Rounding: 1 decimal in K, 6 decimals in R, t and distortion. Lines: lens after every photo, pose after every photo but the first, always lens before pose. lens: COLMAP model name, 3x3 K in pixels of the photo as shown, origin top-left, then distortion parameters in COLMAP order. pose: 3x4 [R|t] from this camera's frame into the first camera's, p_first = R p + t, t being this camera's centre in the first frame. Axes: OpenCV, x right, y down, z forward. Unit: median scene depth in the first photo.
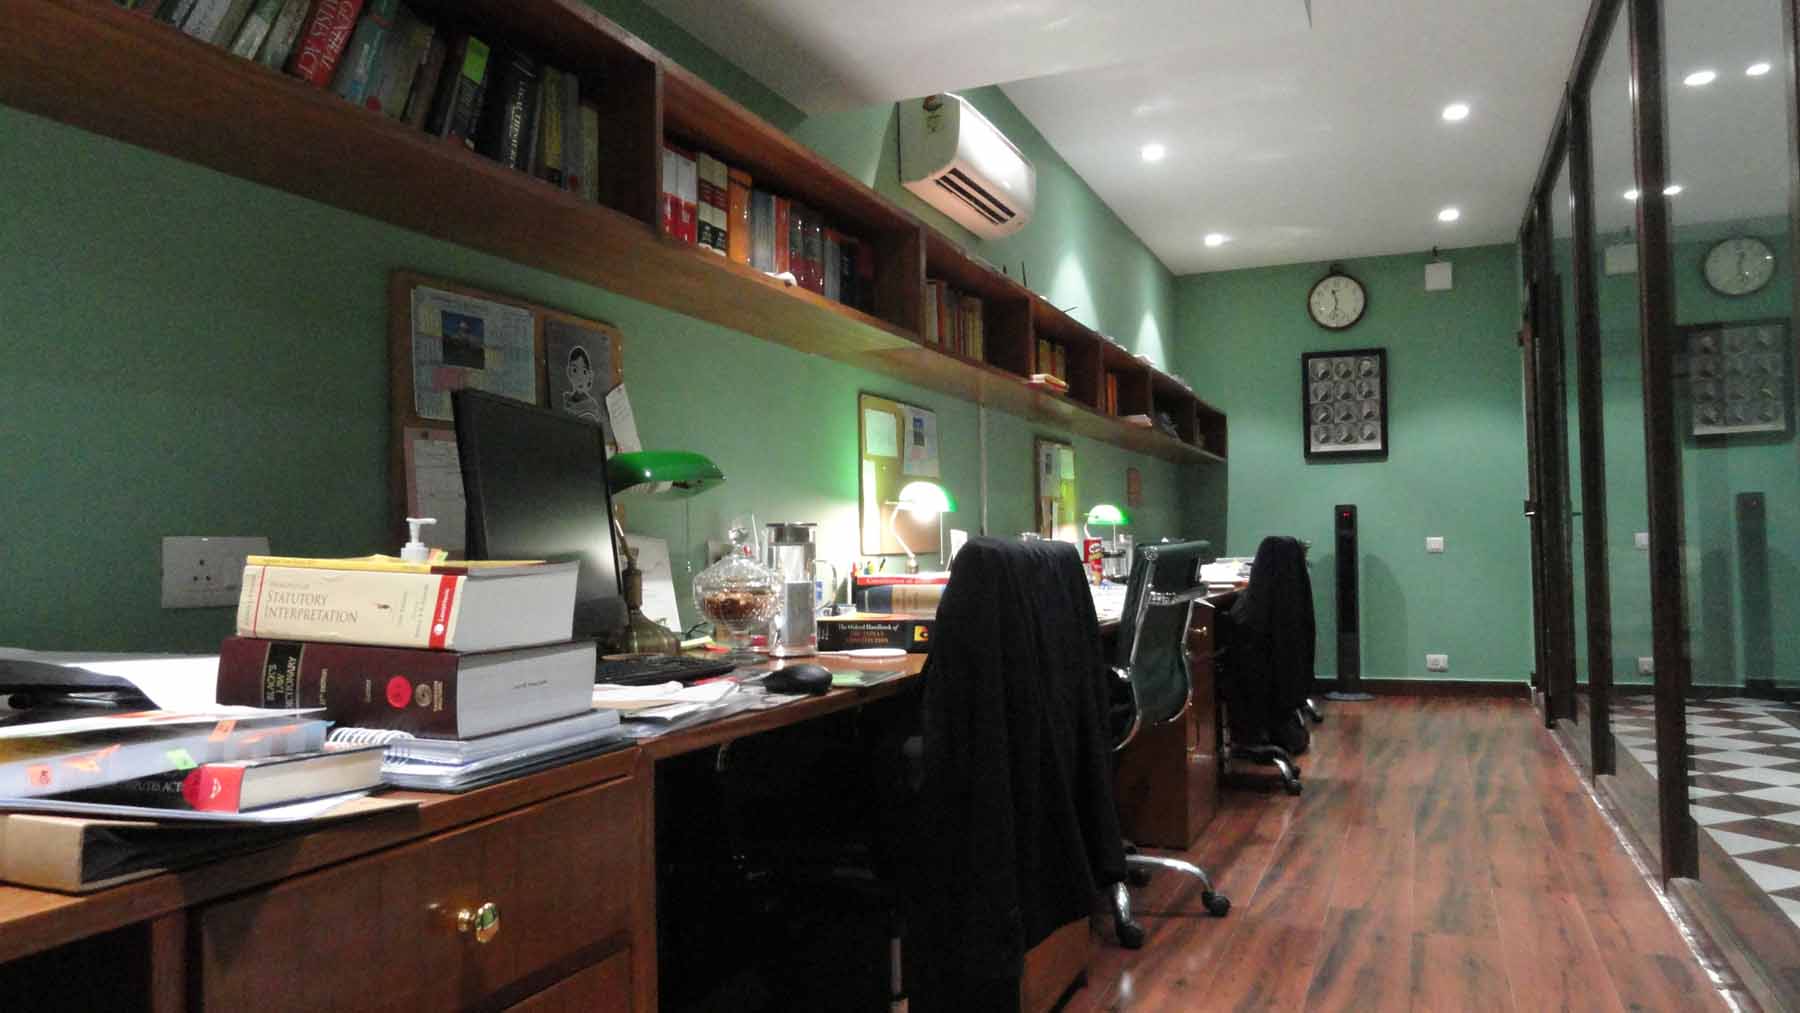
lens RADIAL K [[1257.5, 0, 898.7], [0, 1257.5, 502.8], [0, 0, 1]] dist [-0.012549, 0.001179]
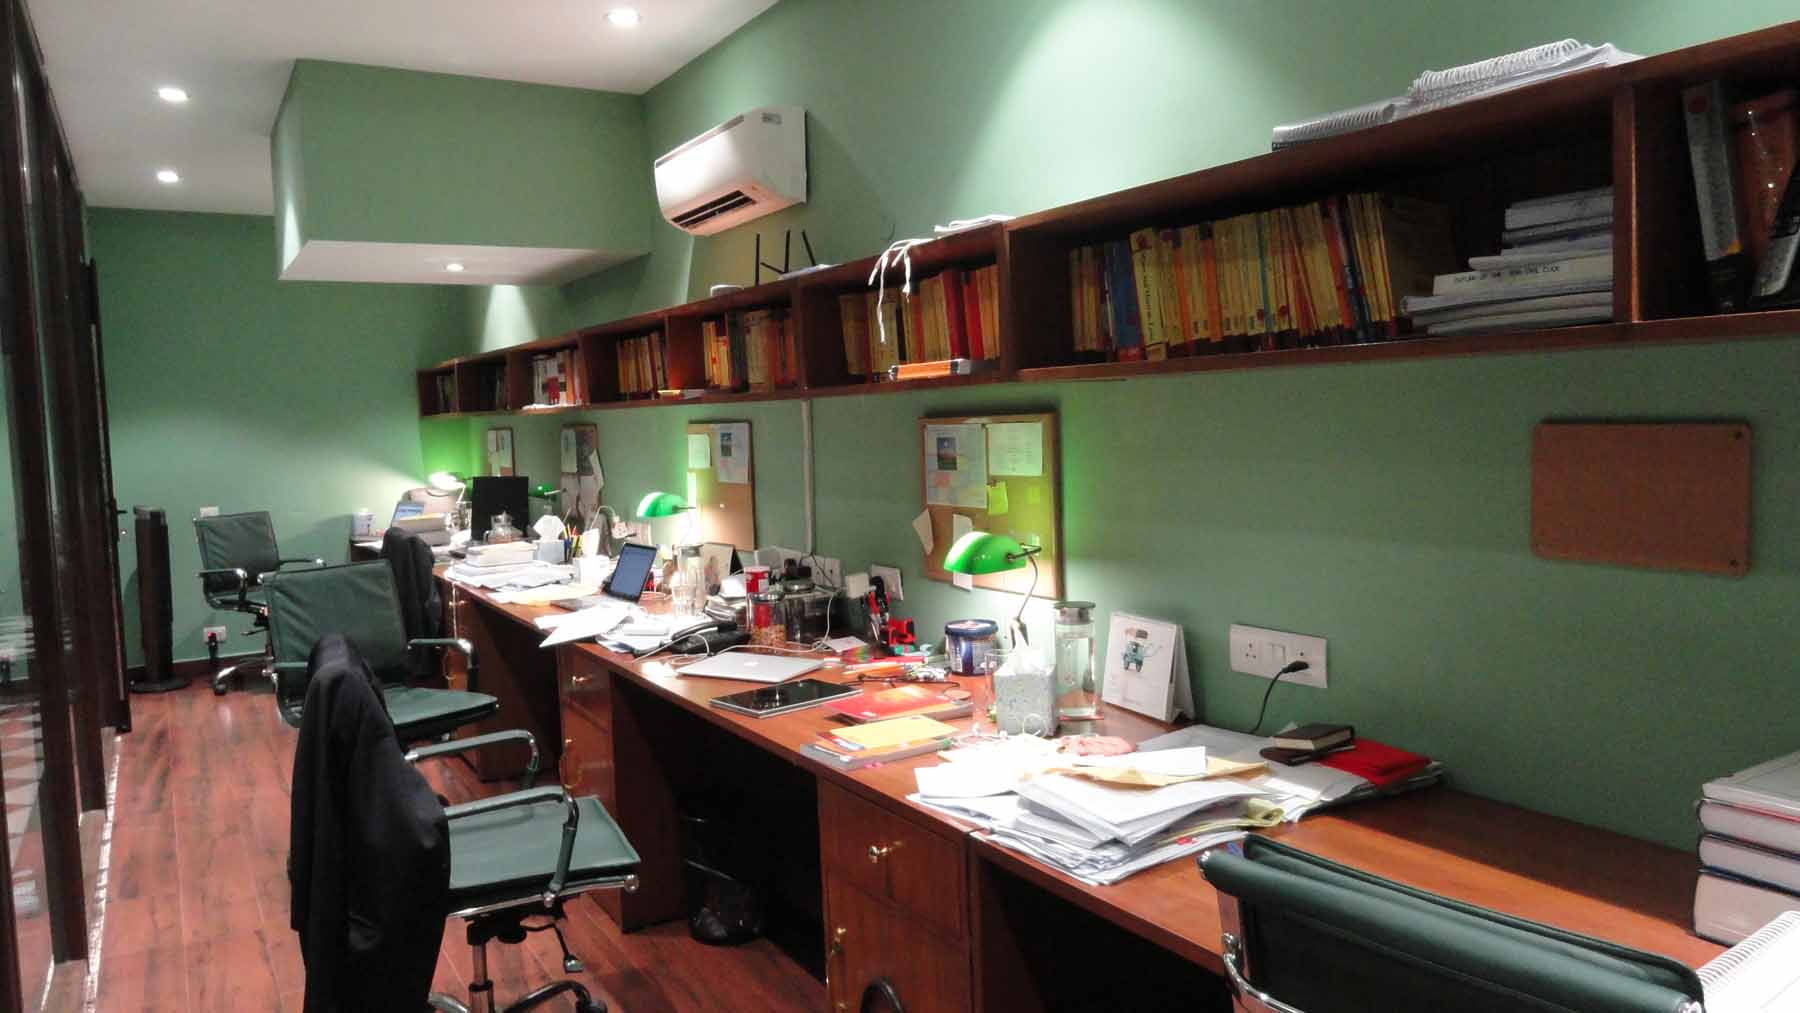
lens RADIAL K [[1257.5, 0, 898.3], [0, 1257.5, 504.9], [0, 0, 1]] dist [-0.012549, 0.001179]
pose [[-0.596211, 0.077354, -0.799092, 0.846322], [0.054822, 0.996947, 0.055603, -0.057103], [0.800954, -0.010657, -0.598632, 1.820255]]
